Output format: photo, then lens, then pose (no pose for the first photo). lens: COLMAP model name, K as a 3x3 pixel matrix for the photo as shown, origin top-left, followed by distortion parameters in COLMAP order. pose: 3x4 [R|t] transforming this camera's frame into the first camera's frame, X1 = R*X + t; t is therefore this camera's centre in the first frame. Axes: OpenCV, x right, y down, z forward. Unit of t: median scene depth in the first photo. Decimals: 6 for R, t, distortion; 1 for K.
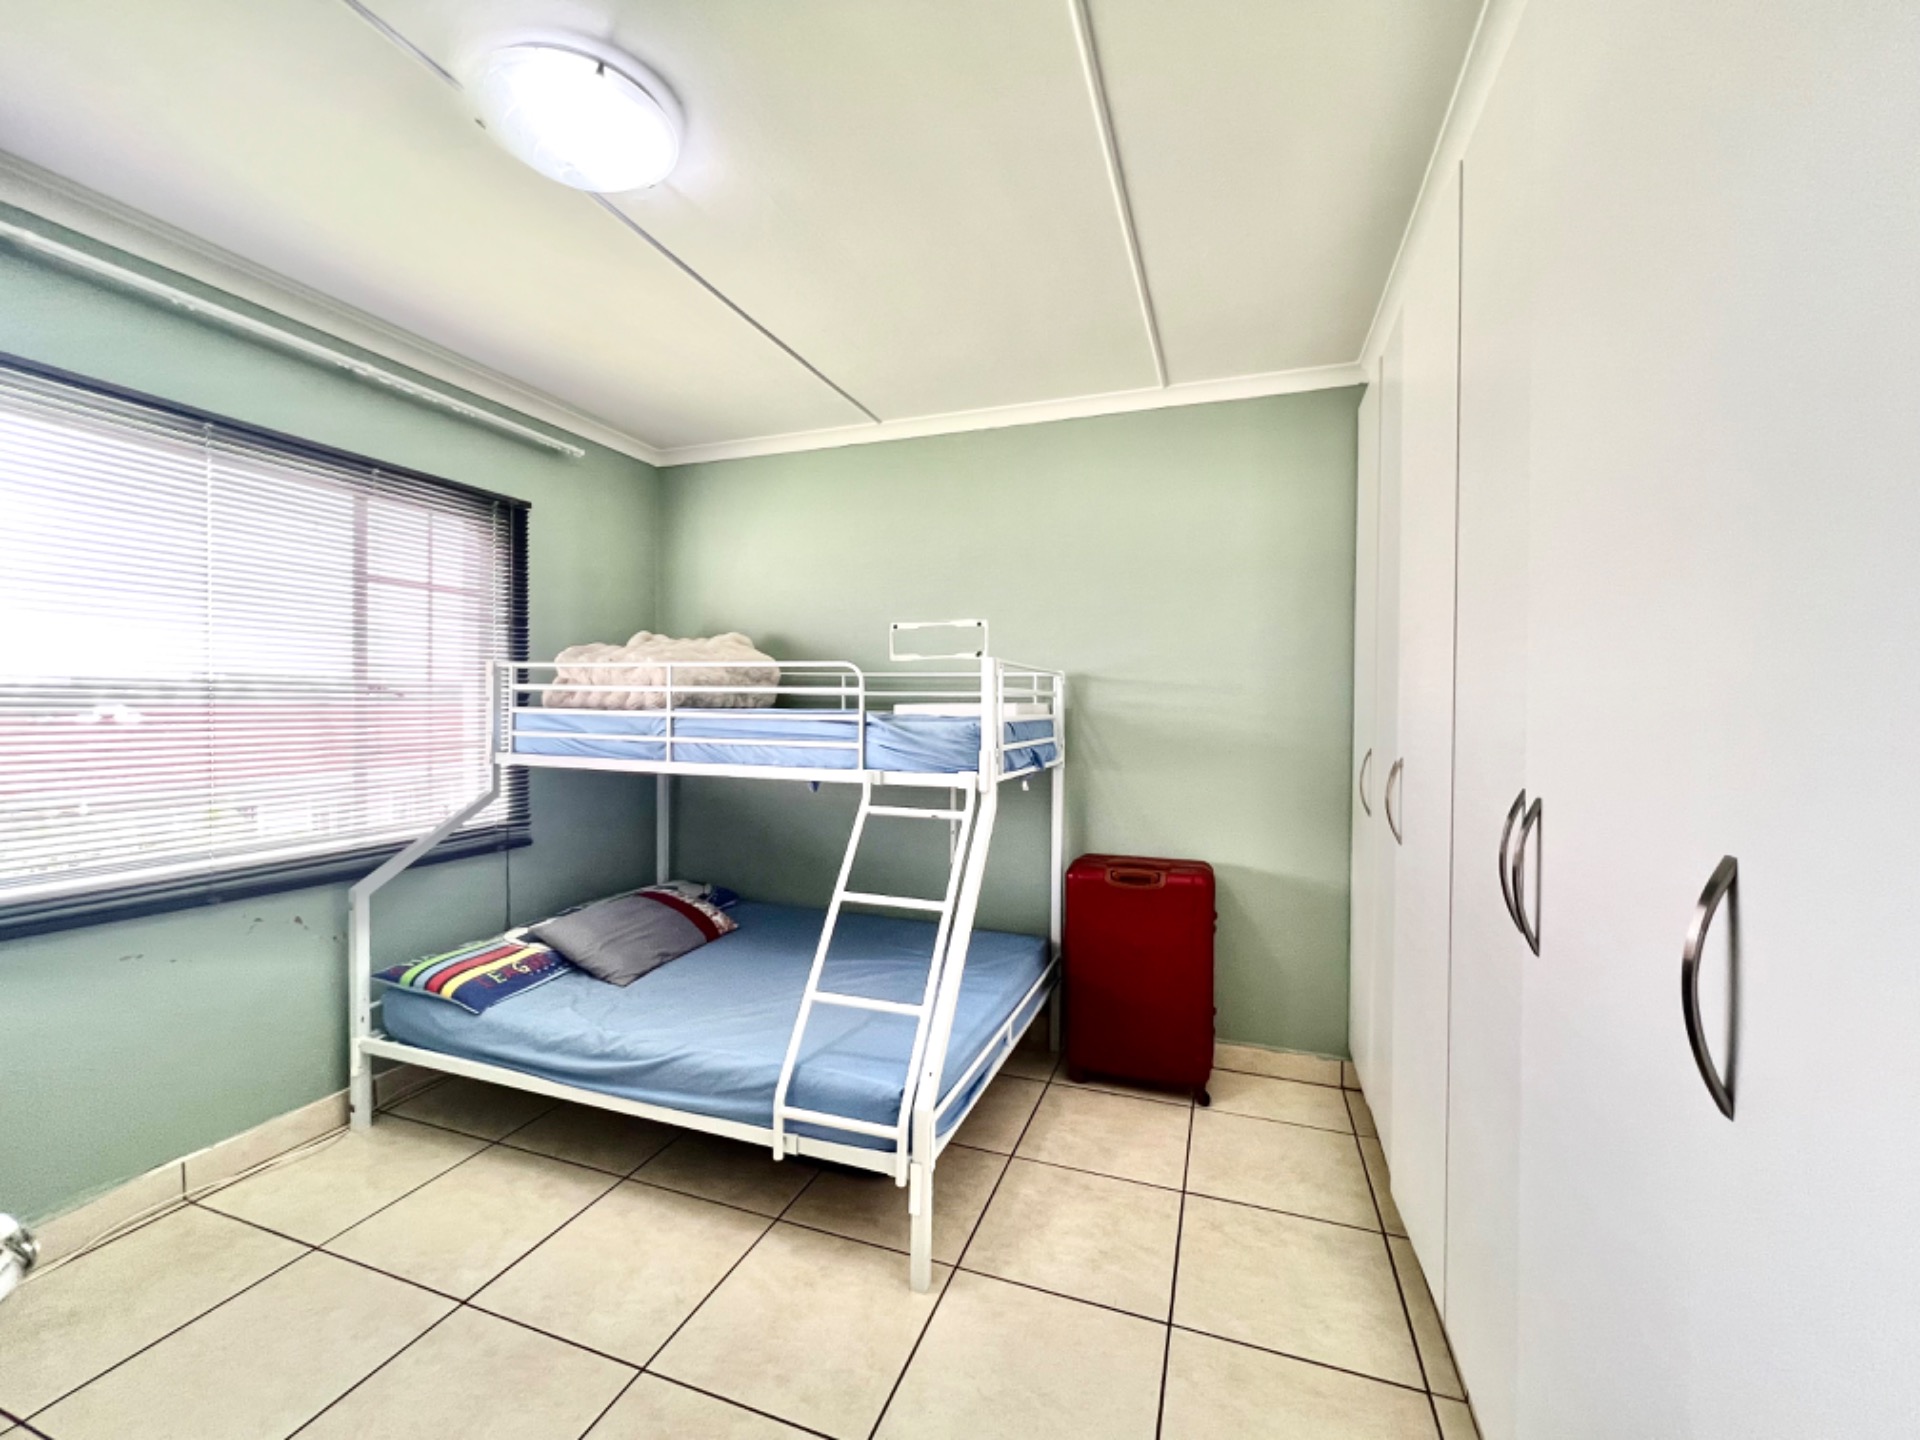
lens RADIAL K [[785.5, 0, 953.9], [0, 785.5, 714.2], [0, 0, 1]] dist [0.001684, -0.000349]
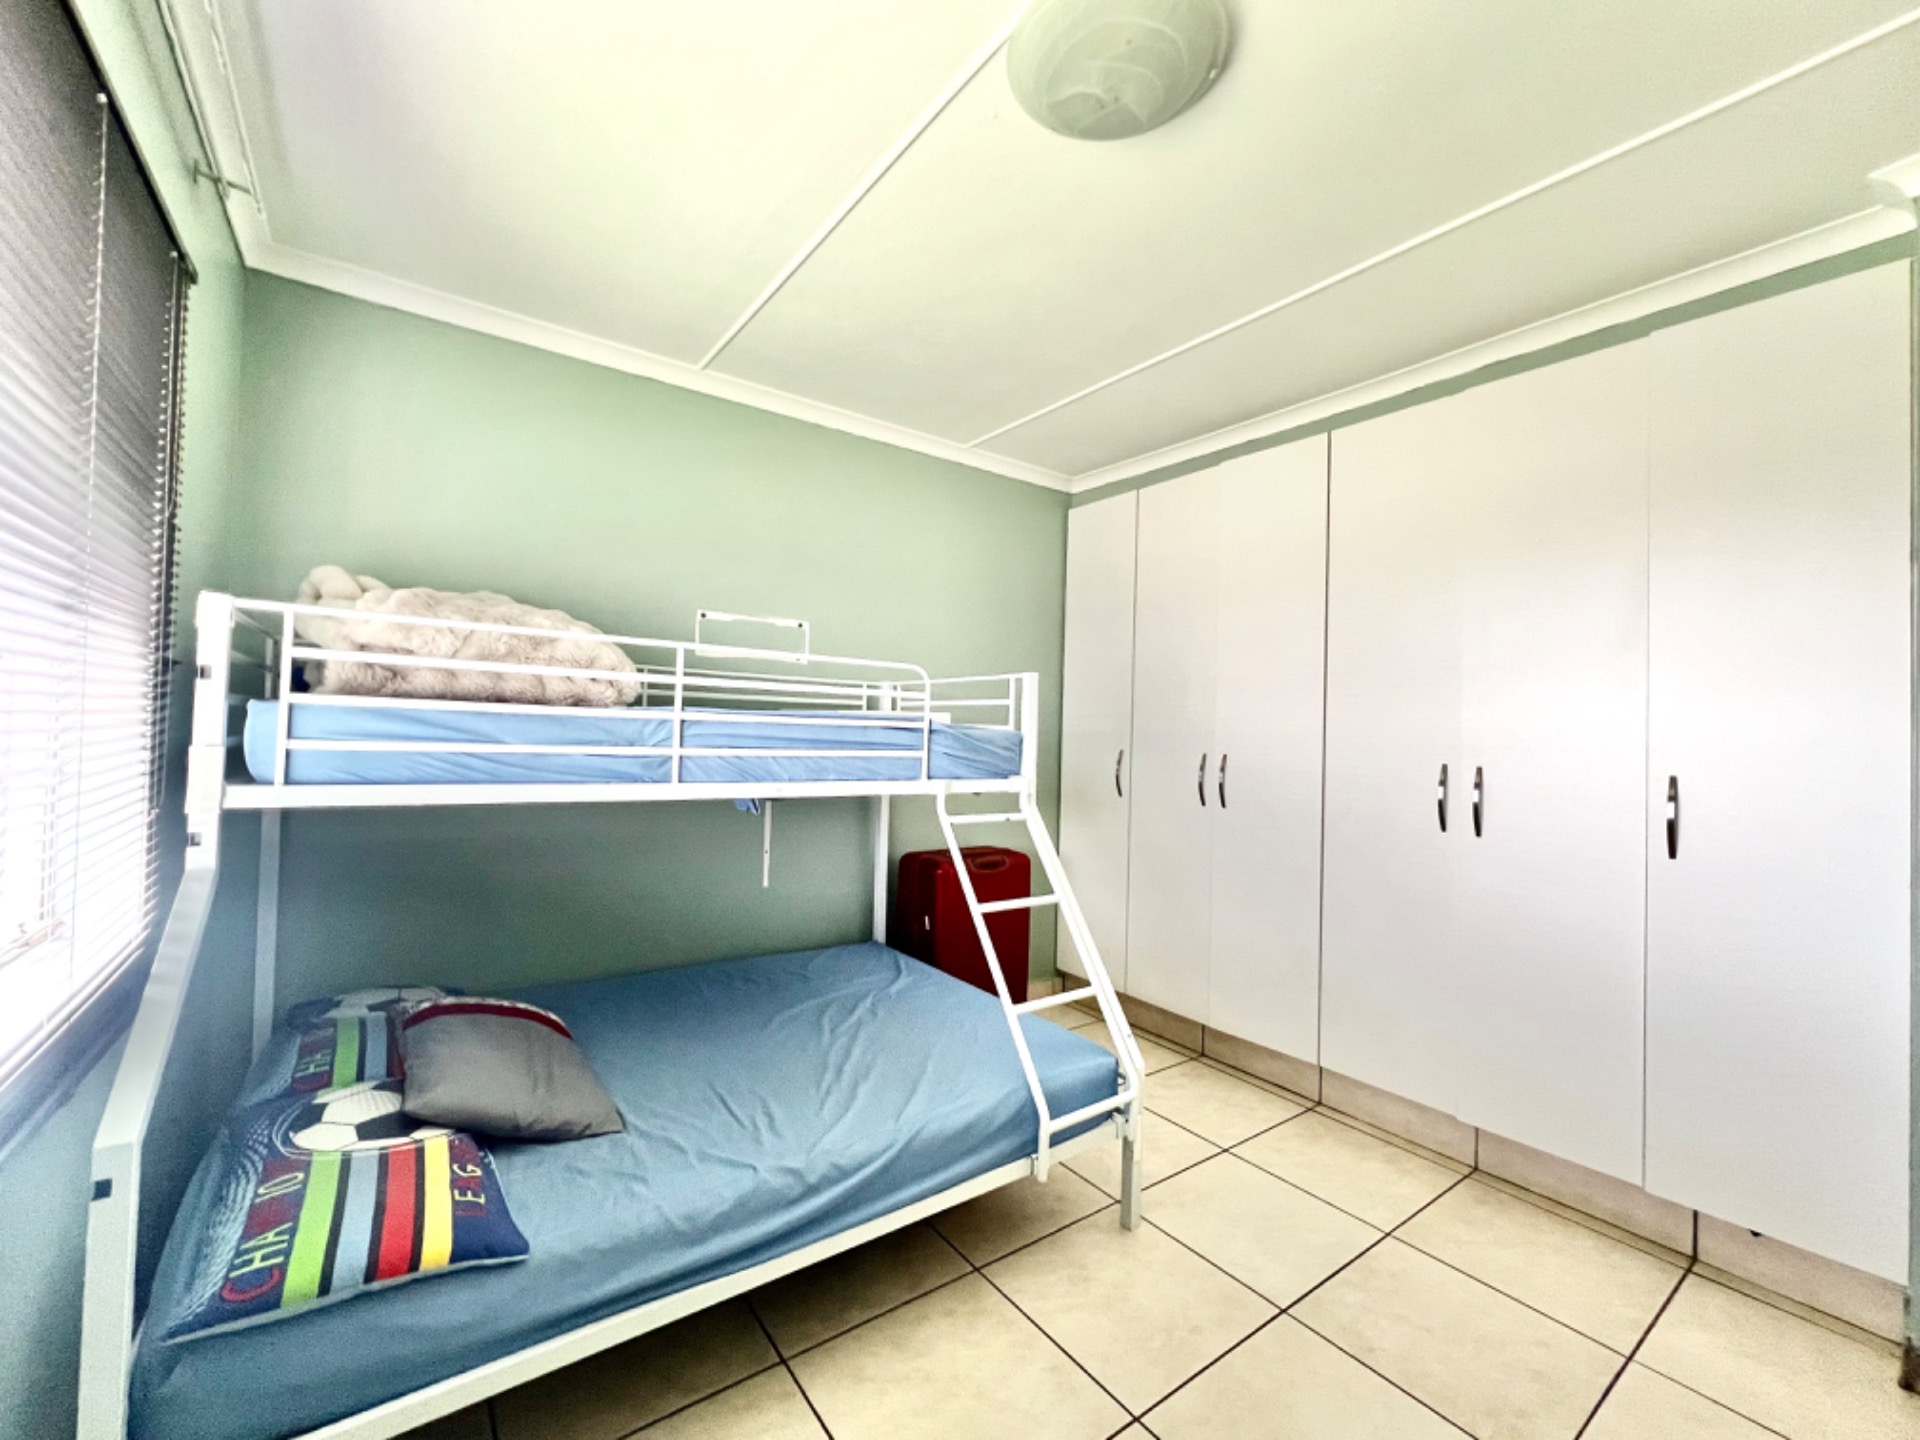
lens RADIAL K [[785.5, 0, 955.4], [0, 785.5, 716.8], [0, 0, 1]] dist [0.001684, -0.000349]
pose [[0.556963, 0.022721, 0.830227, -0.806723], [-0.016273, 0.999732, -0.016443, 0.008850], [-0.830378, -0.004352, 0.557183, 0.403898]]
